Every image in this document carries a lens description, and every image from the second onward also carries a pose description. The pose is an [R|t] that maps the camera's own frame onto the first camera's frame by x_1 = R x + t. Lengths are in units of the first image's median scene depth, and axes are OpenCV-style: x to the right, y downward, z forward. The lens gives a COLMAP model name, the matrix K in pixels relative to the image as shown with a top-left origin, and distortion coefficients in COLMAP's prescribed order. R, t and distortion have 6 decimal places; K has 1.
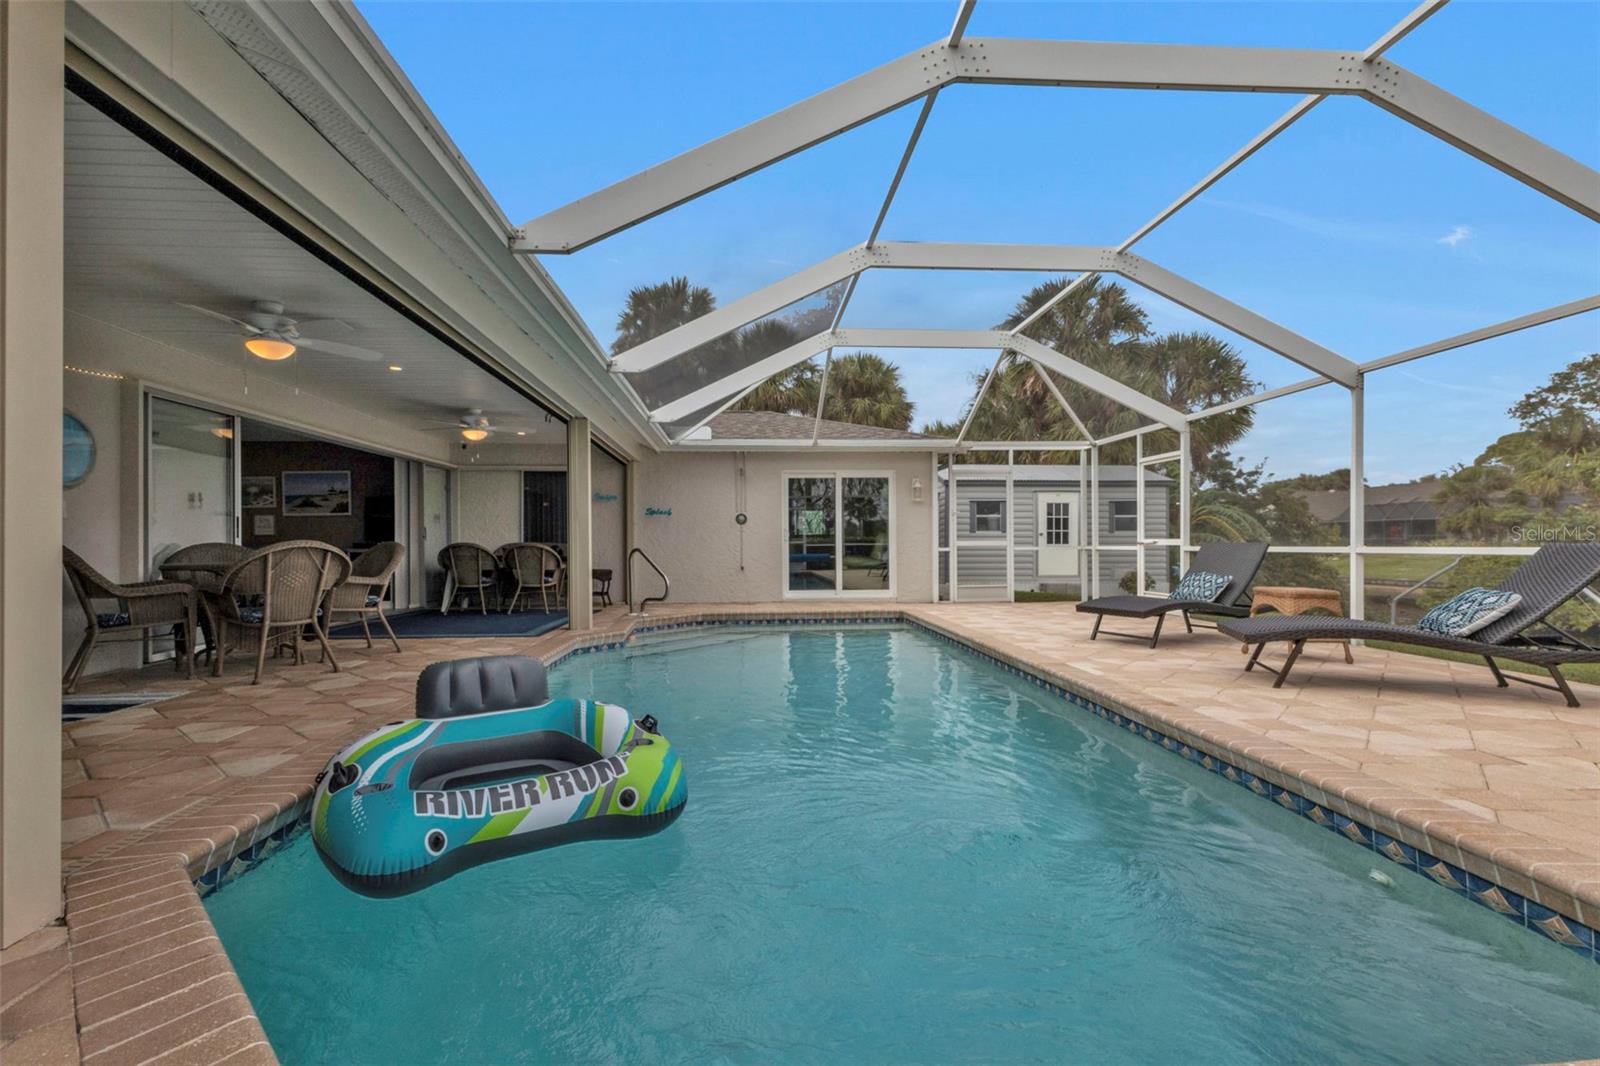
lens RADIAL K [[696.9, 0, 799.5], [0, 696.9, 543.6], [0, 0, 1]] dist [-0.000693, 0.000177]
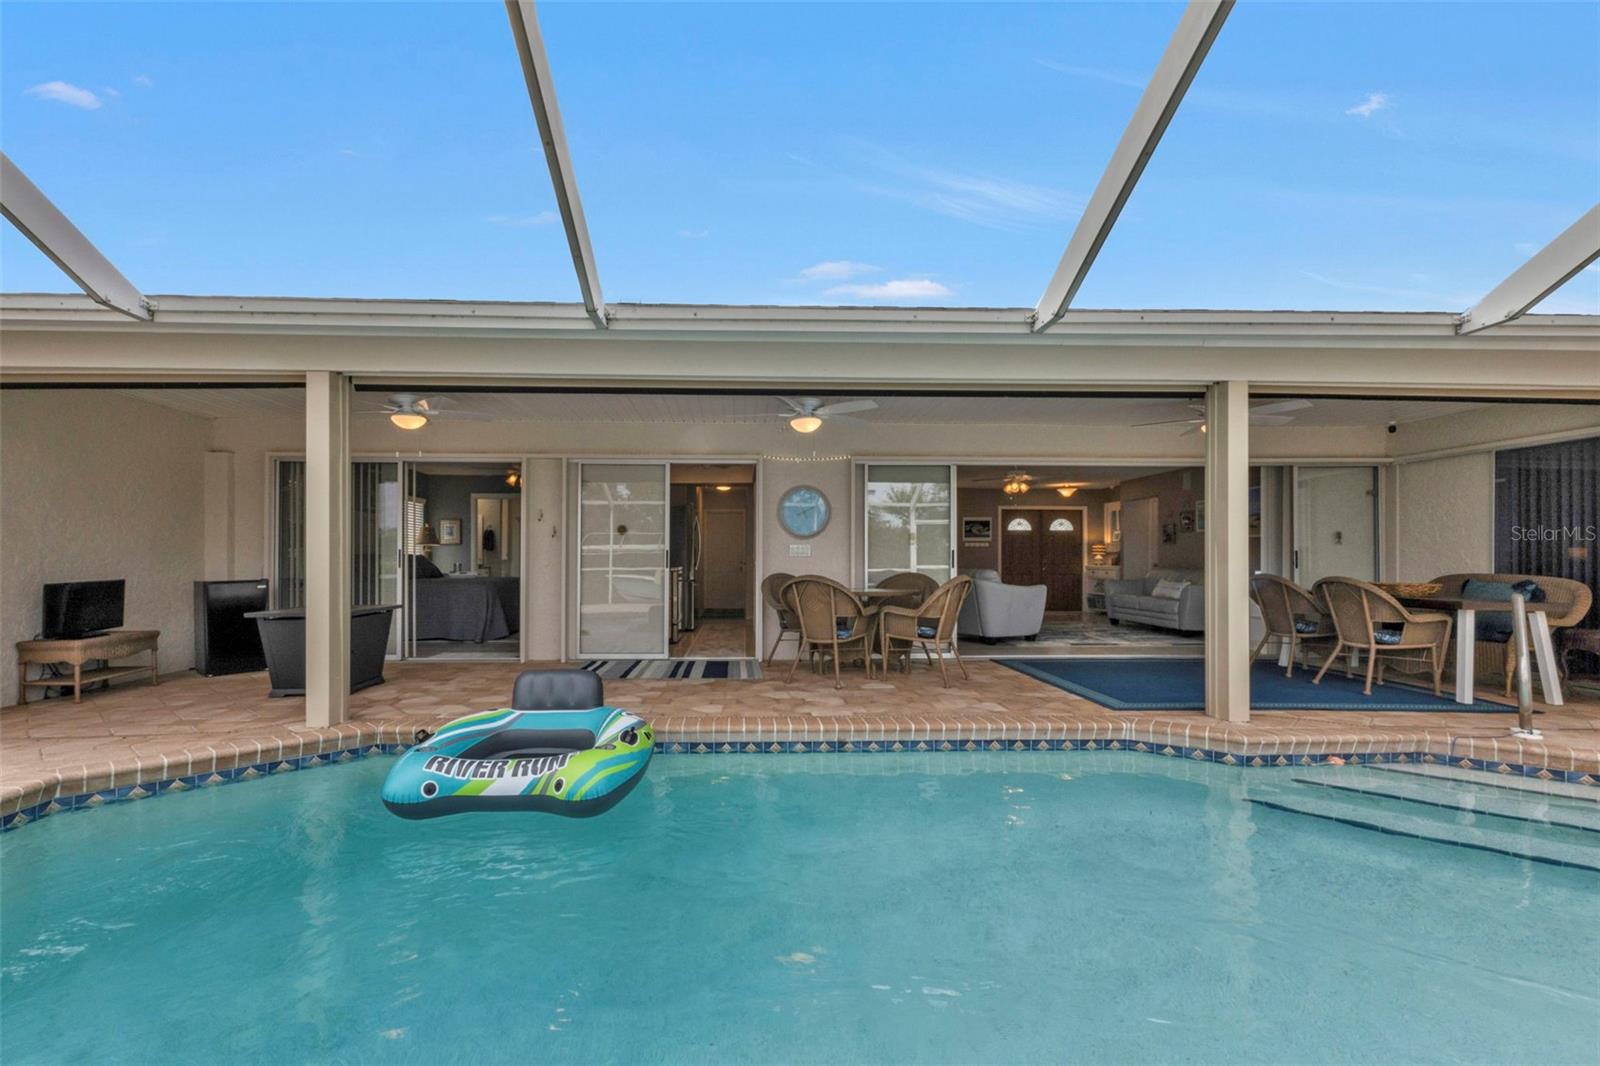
lens RADIAL K [[724.4, 0, 757.3], [0, 724.4, 557.7], [0, 0, 1]] dist [0.014458, 0.000351]
pose [[-0.021967, -0.002016, -0.999757, 0.220822], [0.002018, 0.999996, -0.002060, -0.014679], [0.999757, -0.002063, -0.021963, 0.391157]]
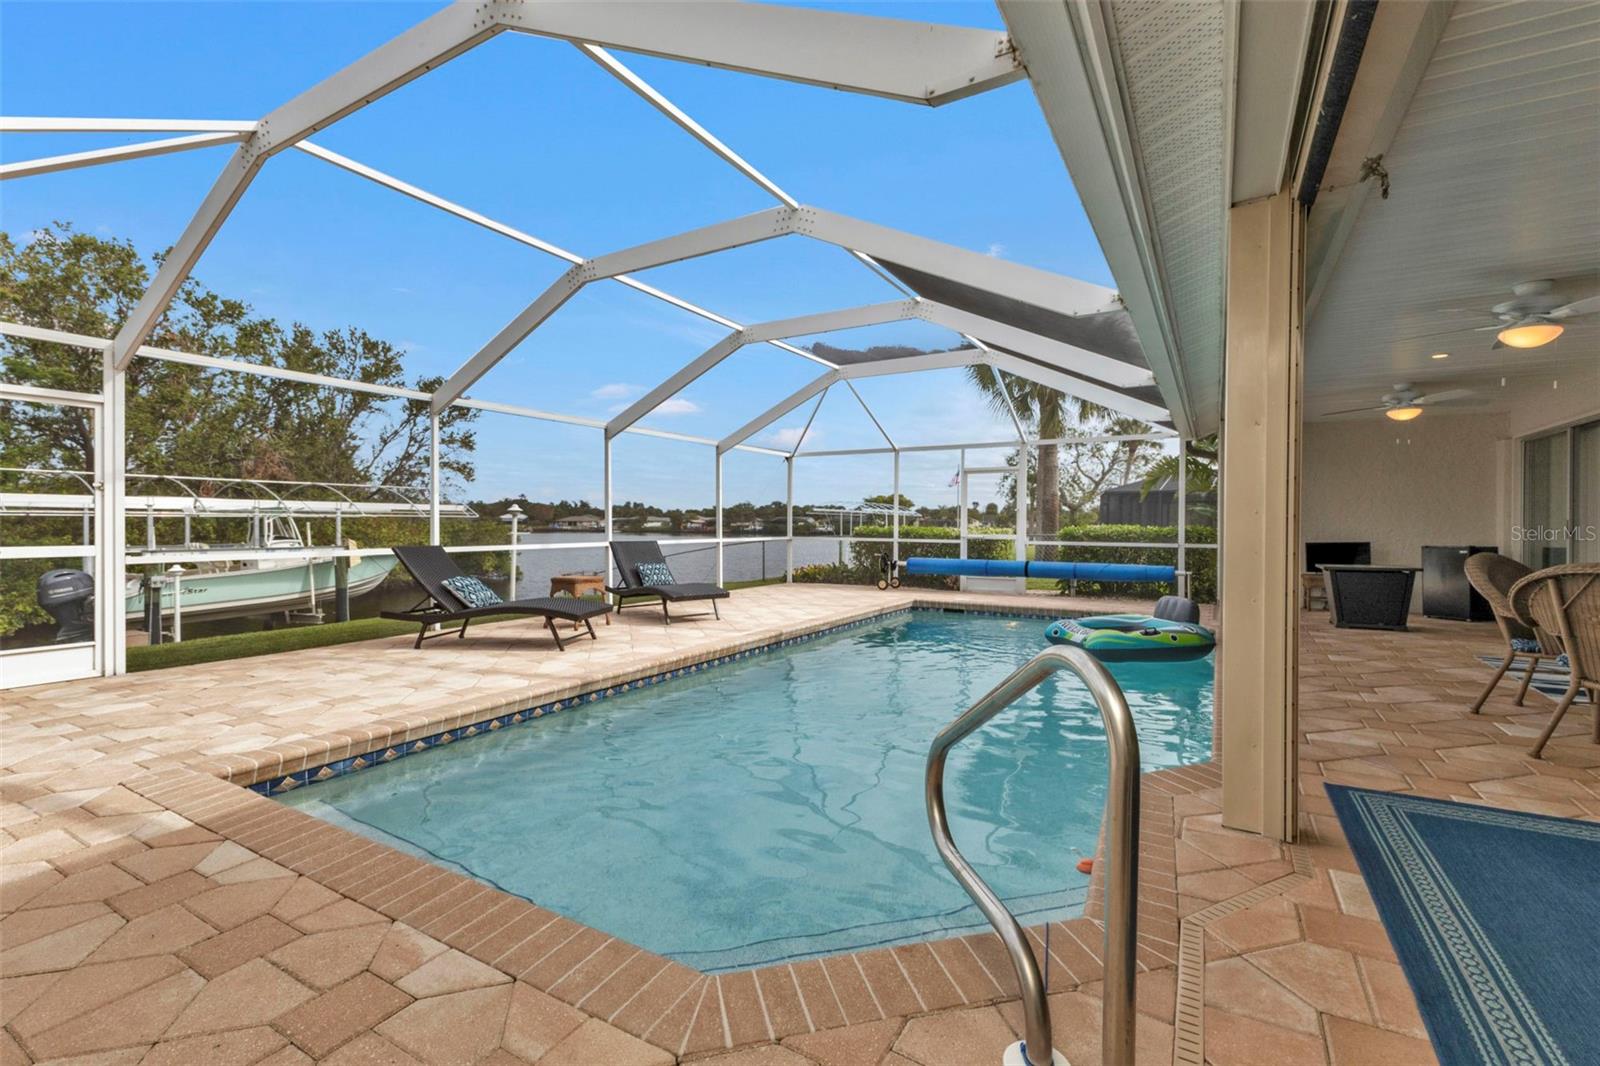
lens RADIAL K [[701.3, 0, 805.5], [0, 701.3, 529.1], [0, 0, 1]] dist [0.008225, -0.000318]
pose [[-0.839199, -0.001407, 0.543823, -0.212303], [-0.000525, 0.999998, 0.001776, -0.015941], [-0.543825, 0.001205, -0.839198, 0.922761]]
